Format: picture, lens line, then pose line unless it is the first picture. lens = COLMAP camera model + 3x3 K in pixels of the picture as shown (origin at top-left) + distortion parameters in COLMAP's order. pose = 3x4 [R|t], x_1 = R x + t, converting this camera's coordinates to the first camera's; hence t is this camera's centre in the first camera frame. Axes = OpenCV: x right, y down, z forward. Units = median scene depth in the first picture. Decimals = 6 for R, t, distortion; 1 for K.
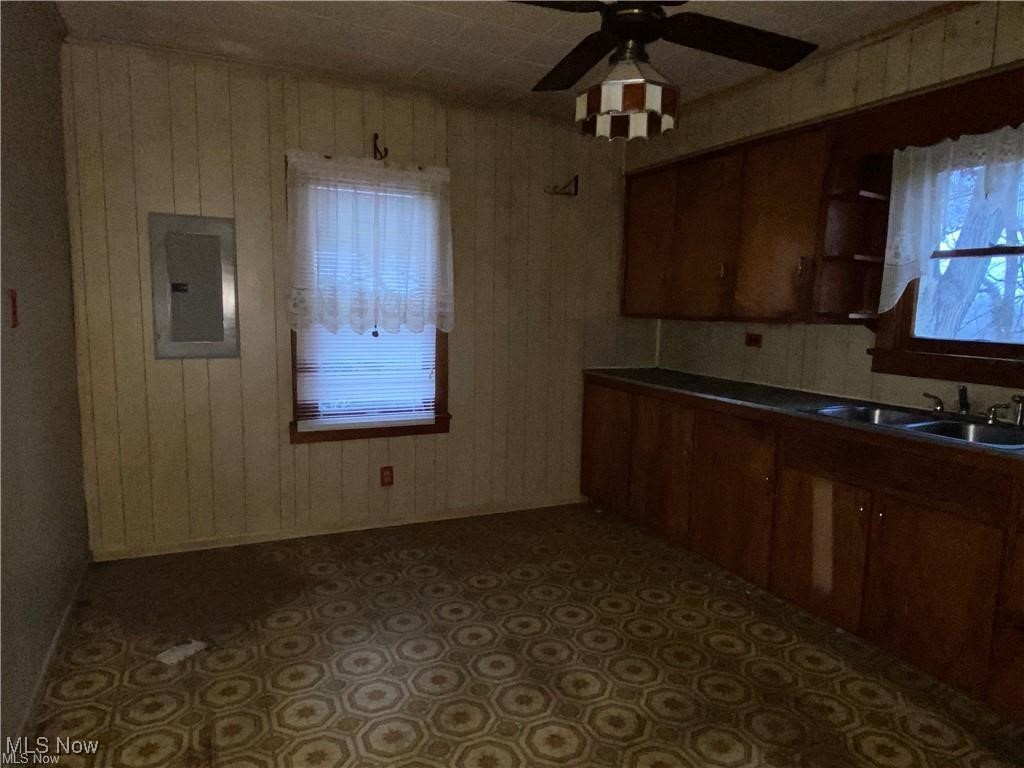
lens RADIAL K [[649.2, 0, 512.0], [0, 649.2, 384.0], [0, 0, 1]] dist [0.117677, -0.095040]
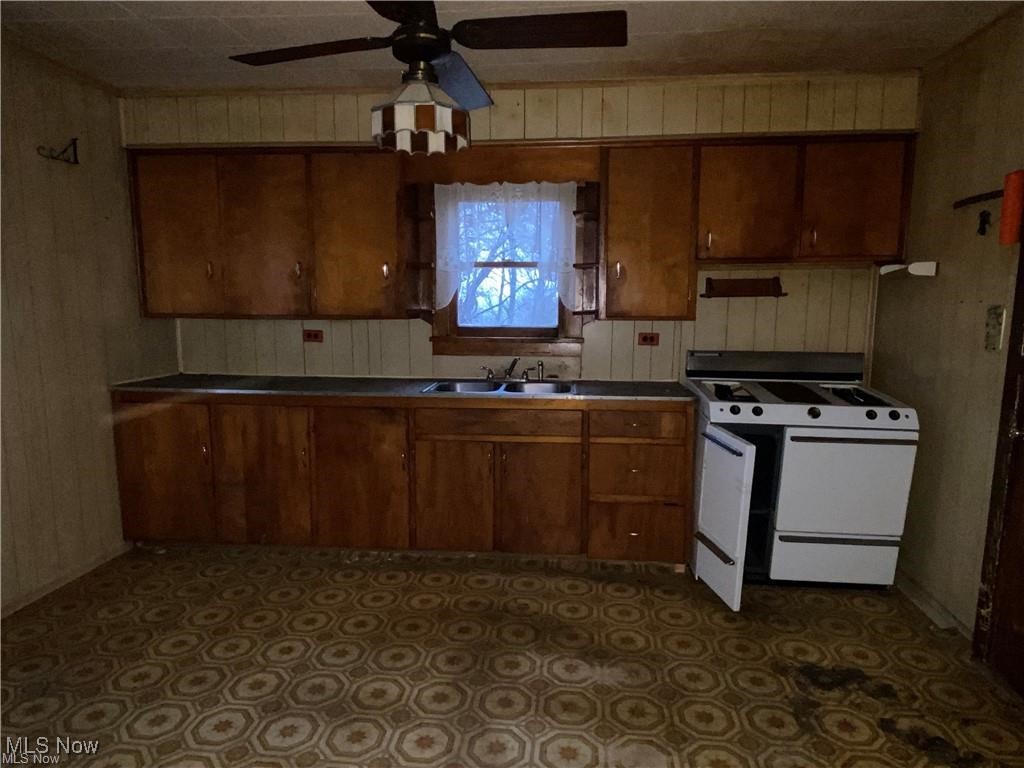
lens RADIAL K [[649.2, 0, 512.0], [0, 649.2, 384.0], [0, 0, 1]] dist [0.117677, -0.095040]
pose [[0.535735, -0.133119, 0.833827, -0.460218], [0.116742, 0.989688, 0.082995, -0.053600], [-0.836277, 0.052880, 0.545751, 0.219281]]
